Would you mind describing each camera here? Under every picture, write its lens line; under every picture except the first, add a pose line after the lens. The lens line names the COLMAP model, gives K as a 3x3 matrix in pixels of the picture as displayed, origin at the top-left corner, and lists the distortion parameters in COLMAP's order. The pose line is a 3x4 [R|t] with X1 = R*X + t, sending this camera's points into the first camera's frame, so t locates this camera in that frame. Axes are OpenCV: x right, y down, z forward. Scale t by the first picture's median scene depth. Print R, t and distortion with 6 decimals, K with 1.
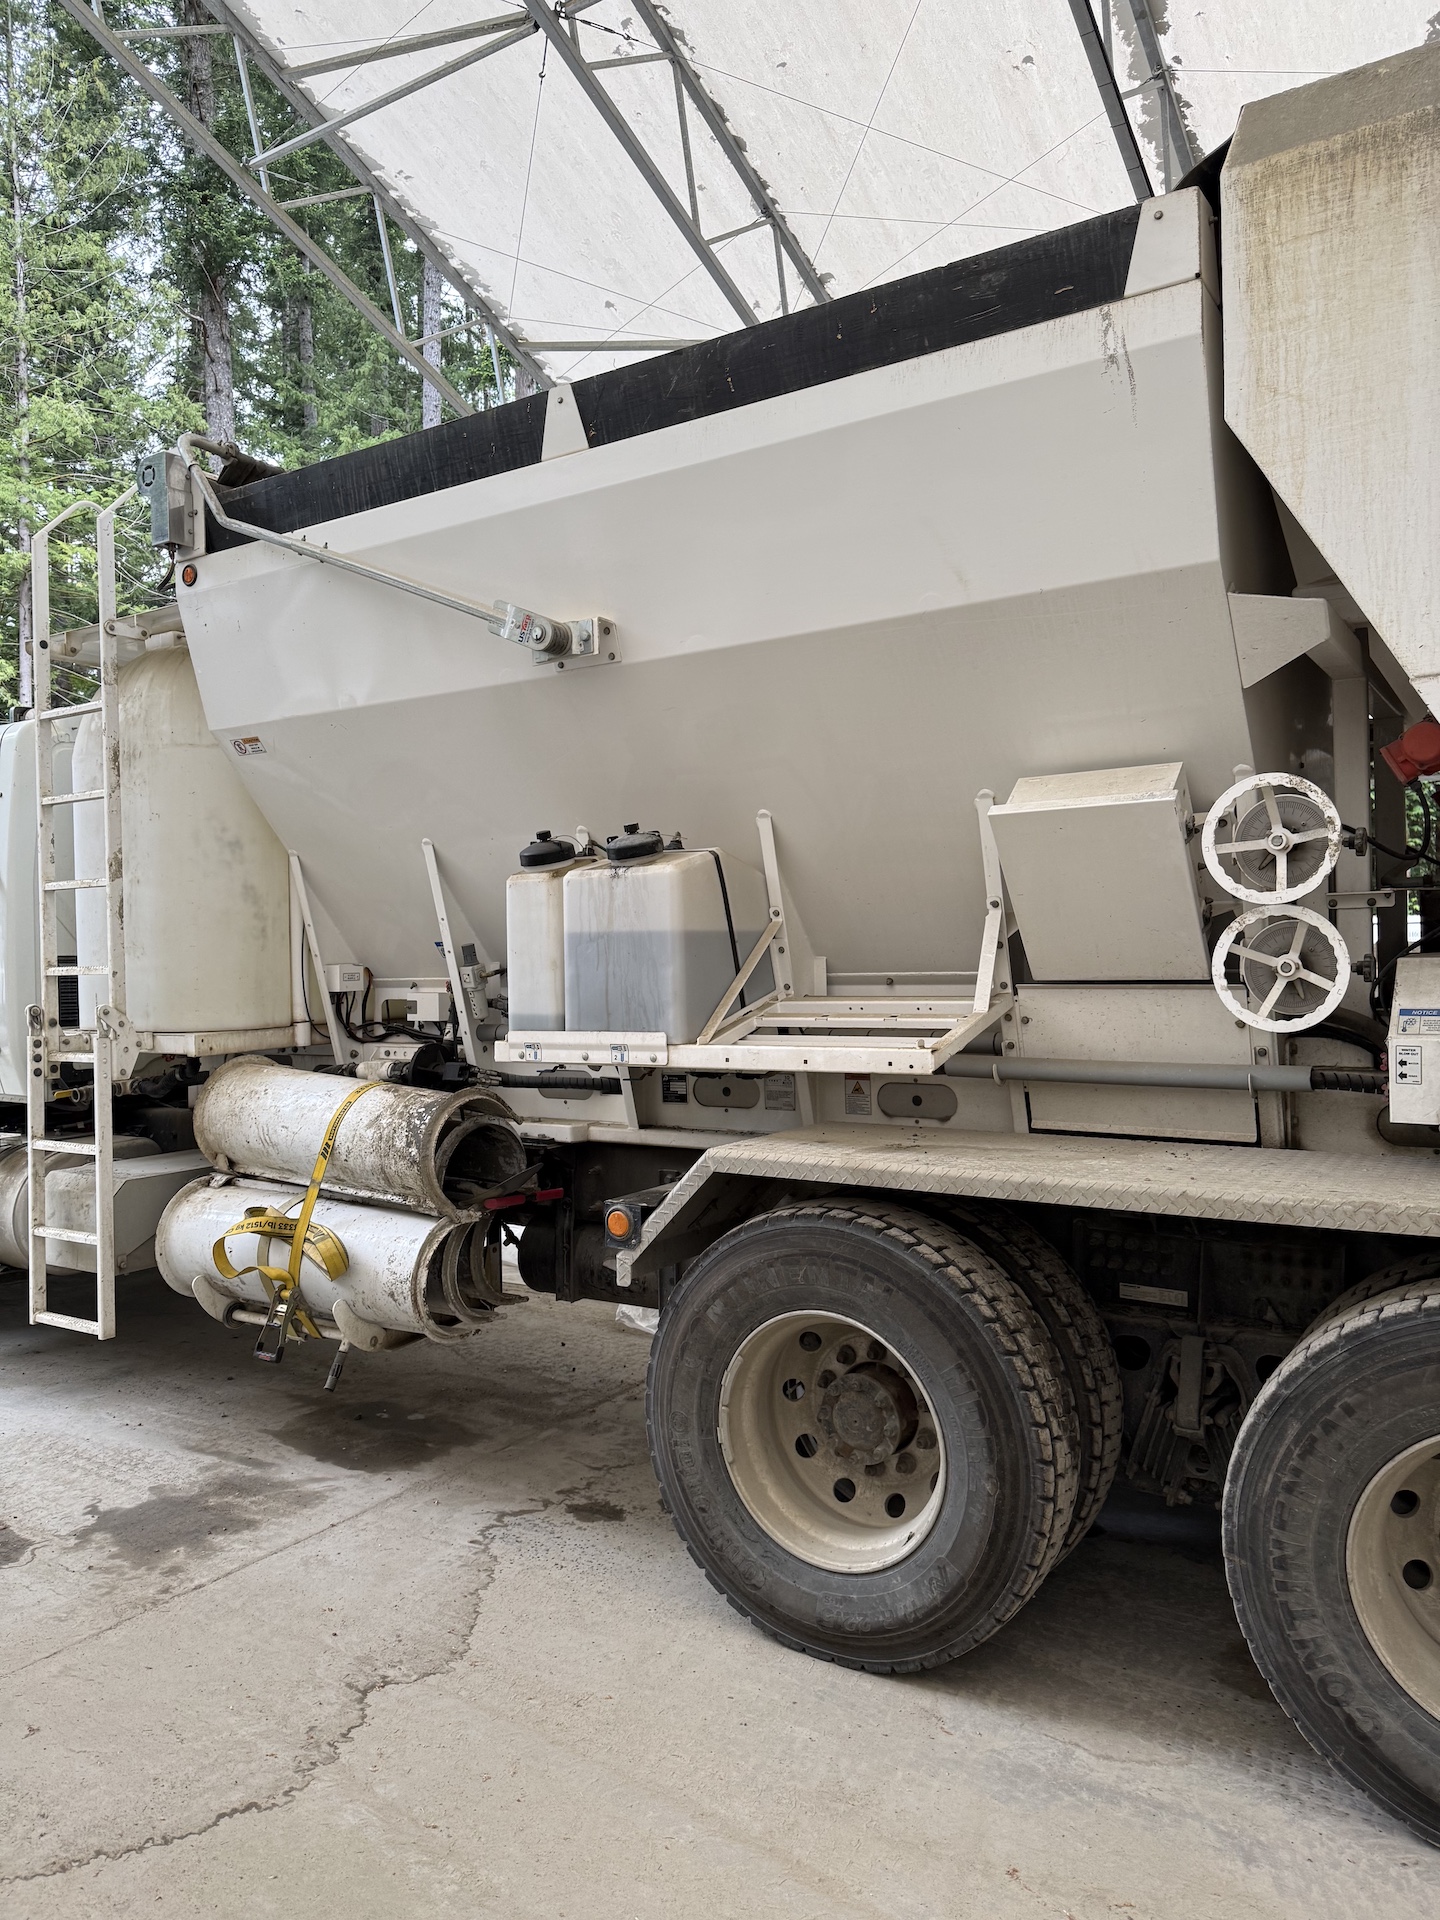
lens RADIAL K [[1366.0, 0, 720.0], [0, 1366.0, 960.0], [0, 0, 1]] dist [0.008200, -0.011495]
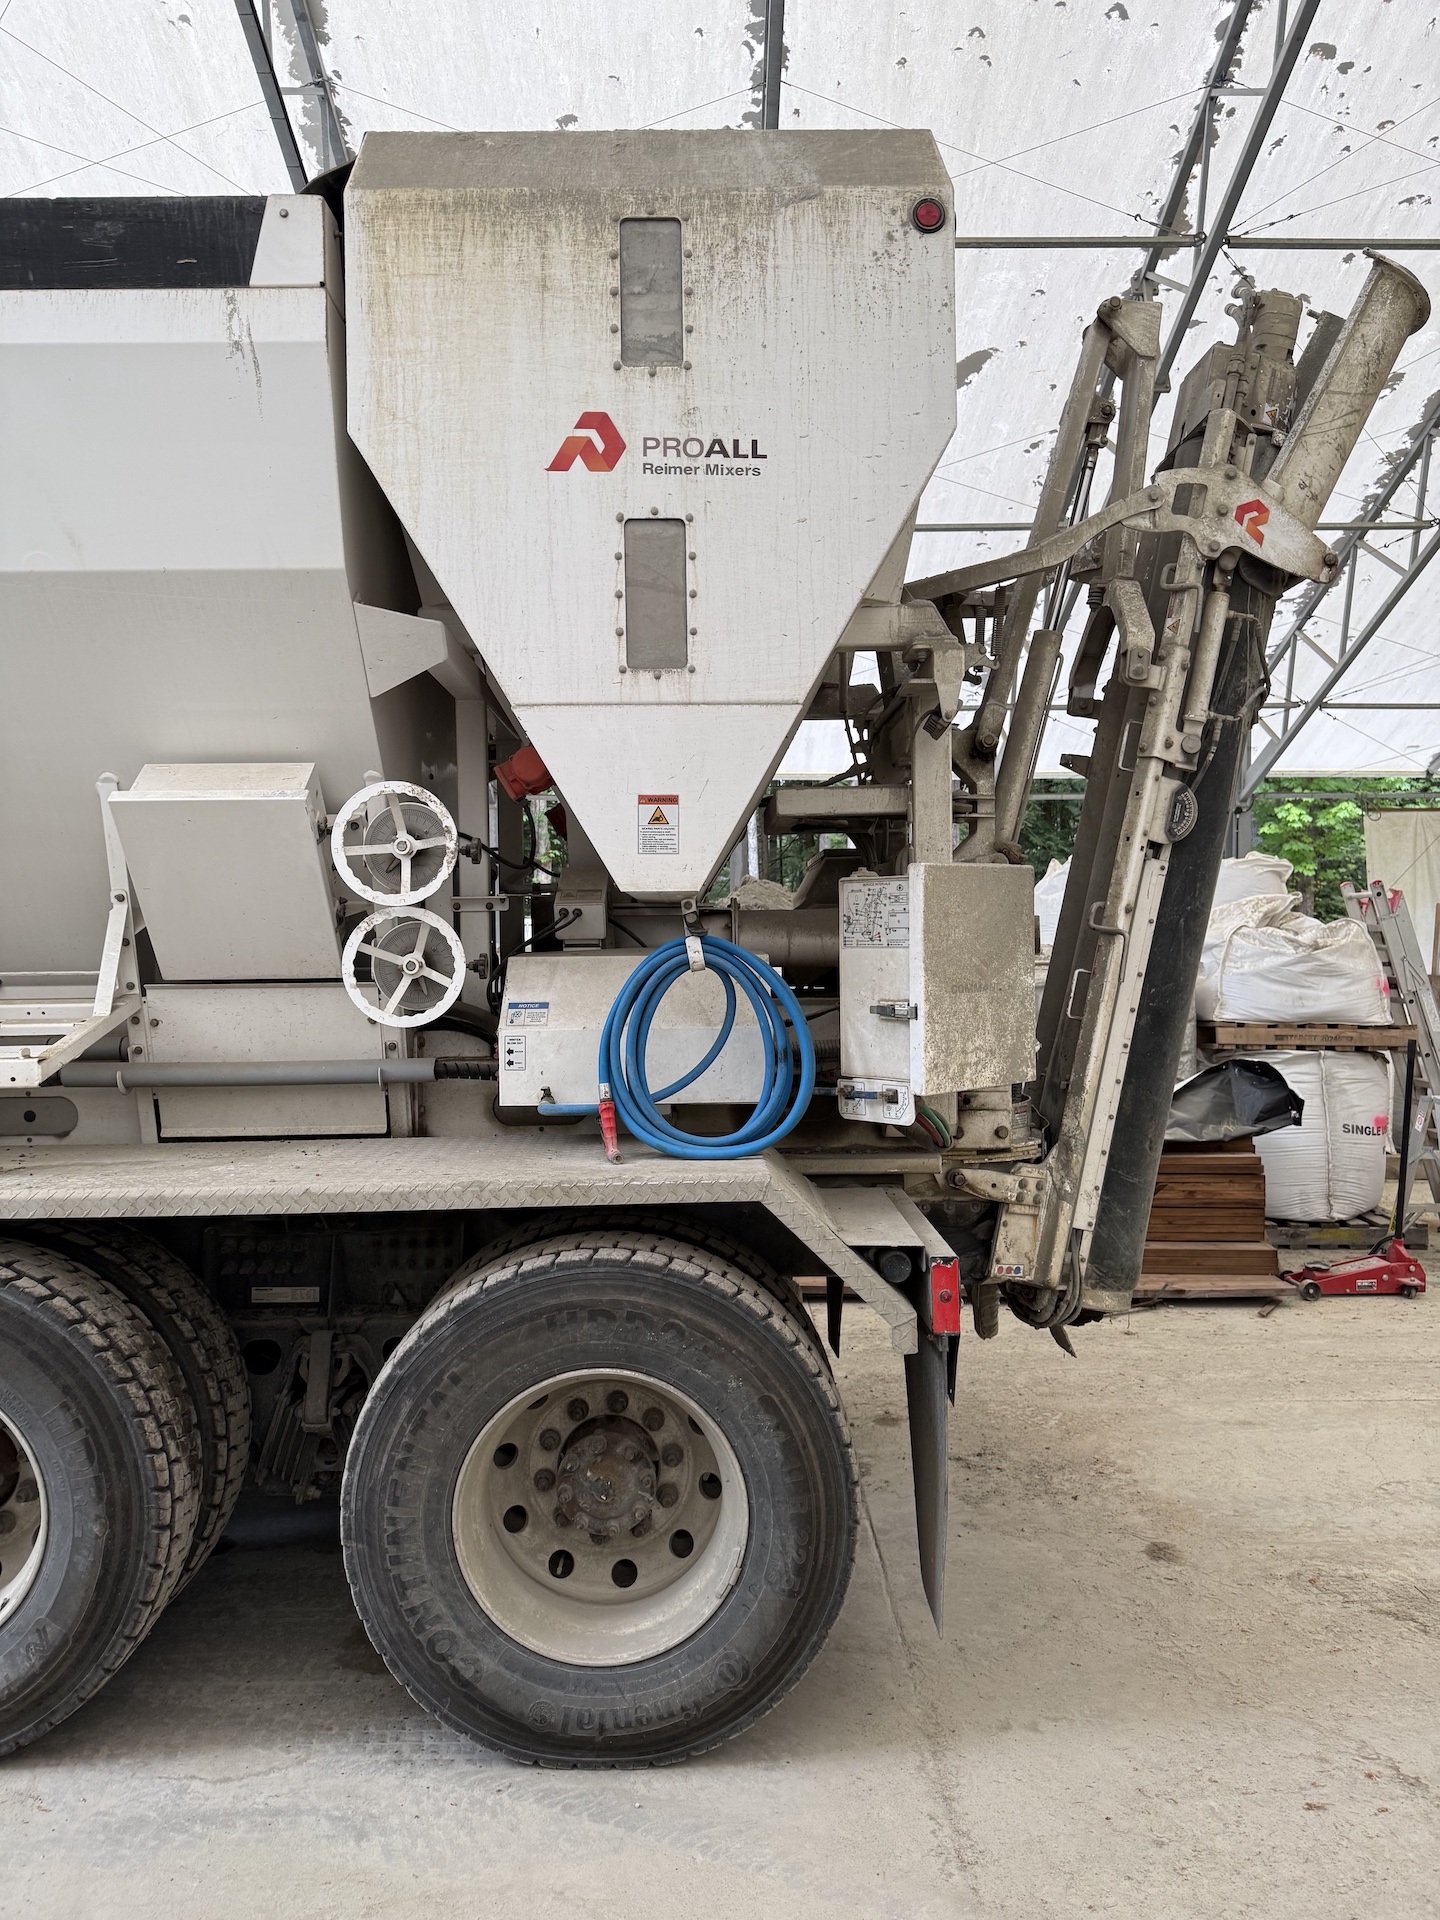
lens RADIAL K [[1357.4, 0, 718.8], [0, 1357.4, 952.2], [0, 0, 1]] dist [0.019455, -0.023016]
pose [[0.831932, 0.003070, 0.554869, 0.033555], [-0.000957, 0.999991, -0.004099, -0.001547], [-0.554877, 0.002879, 0.831927, -0.001826]]
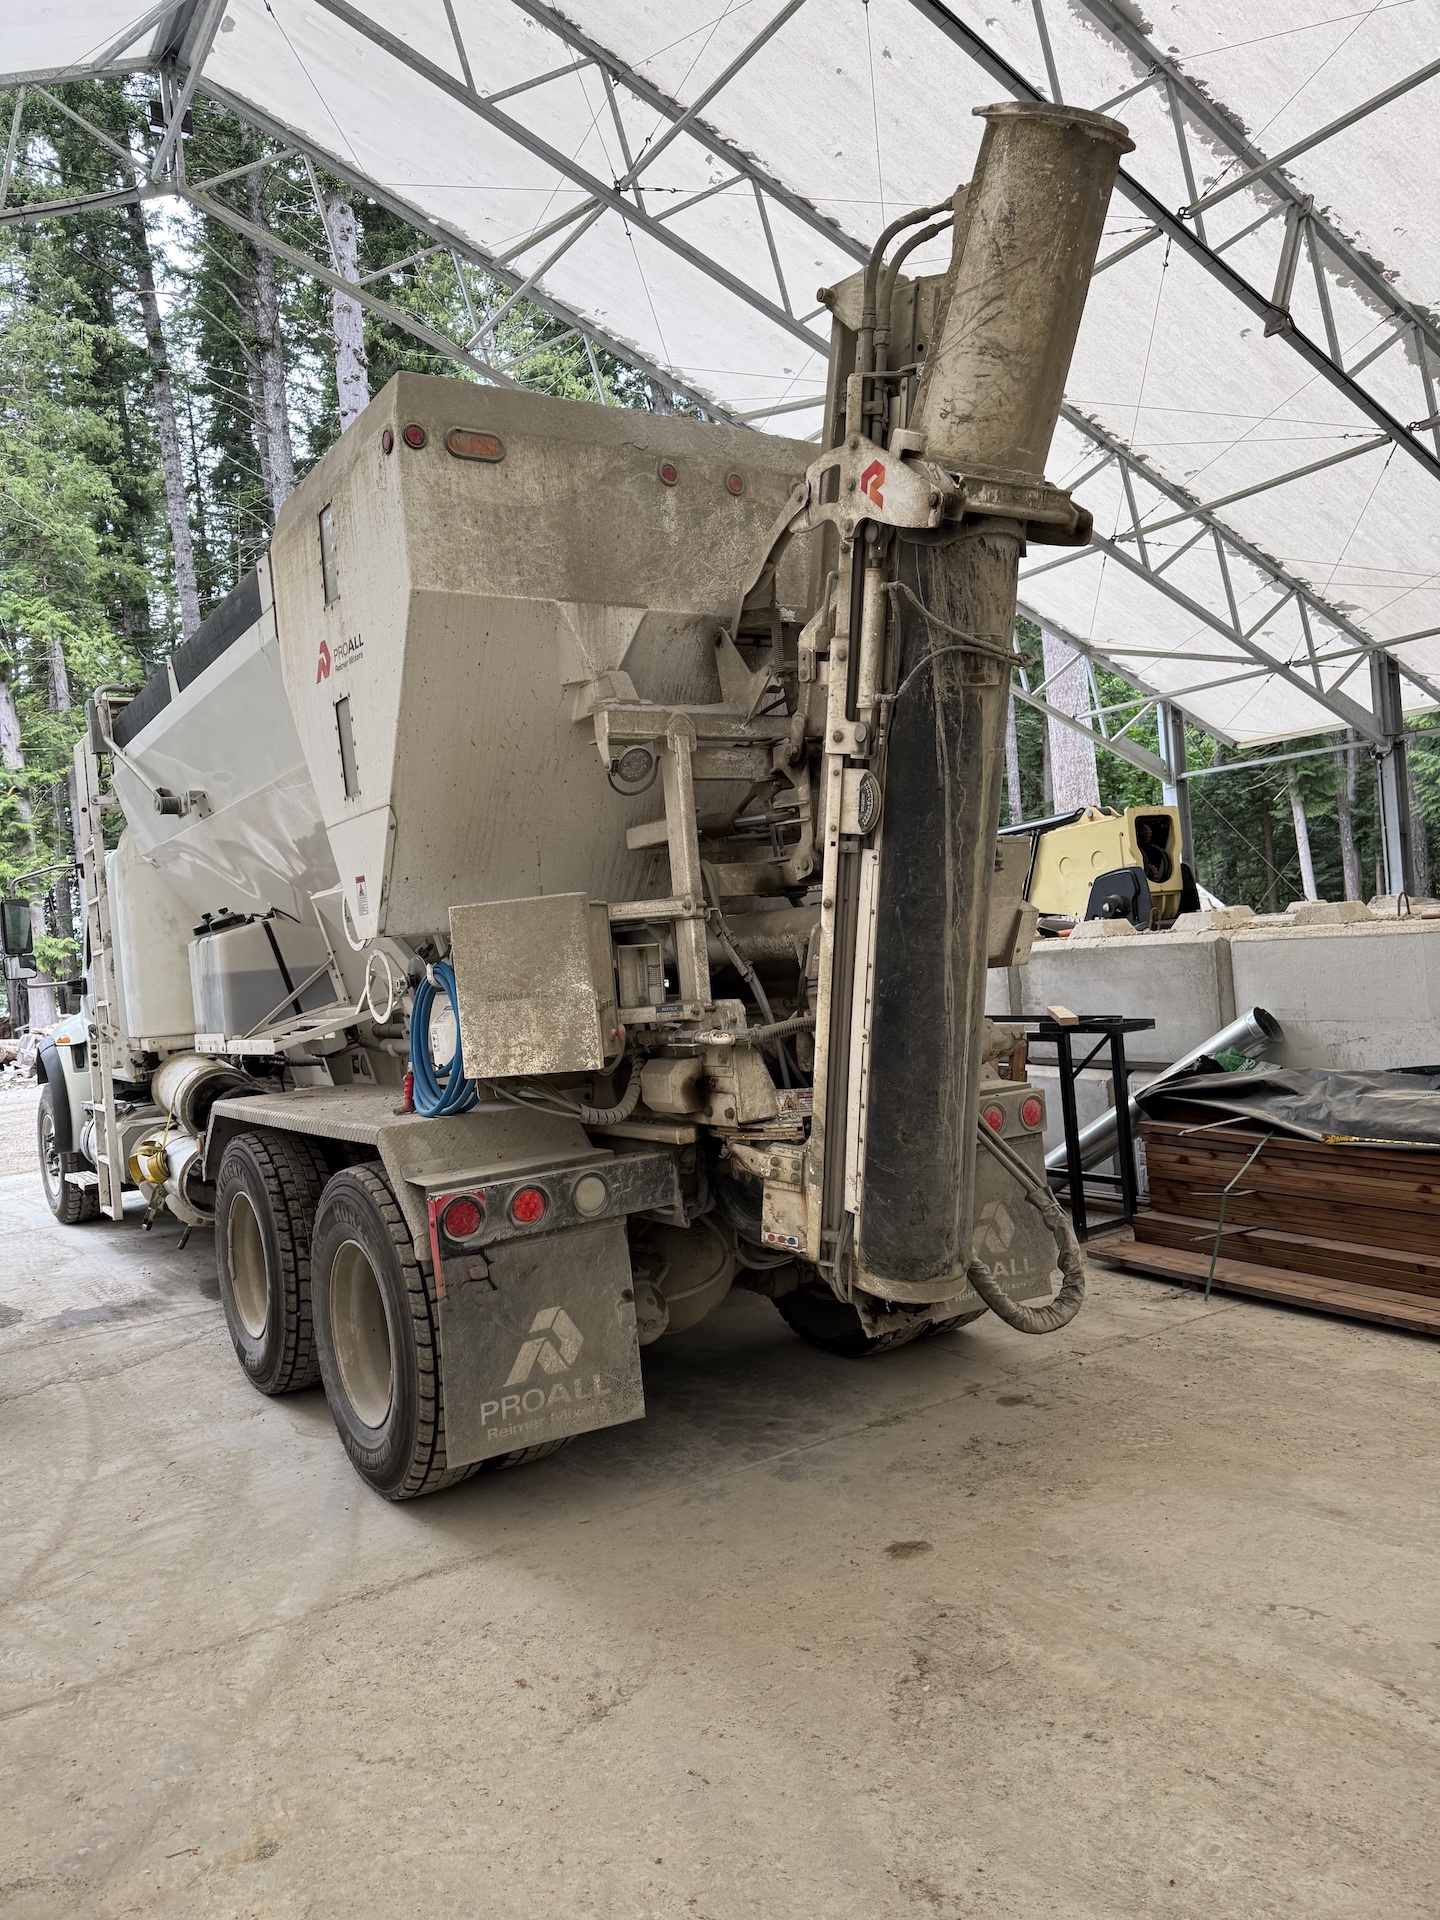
lens RADIAL K [[1363.6, 0, 721.8], [0, 1363.6, 945.8], [0, 0, 1]] dist [0.028503, -0.031318]
pose [[0.913225, -0.062818, -0.402585, 1.409231], [0.067602, 0.997710, -0.002330, -0.010870], [0.401809, -0.025088, 0.915380, -0.368250]]
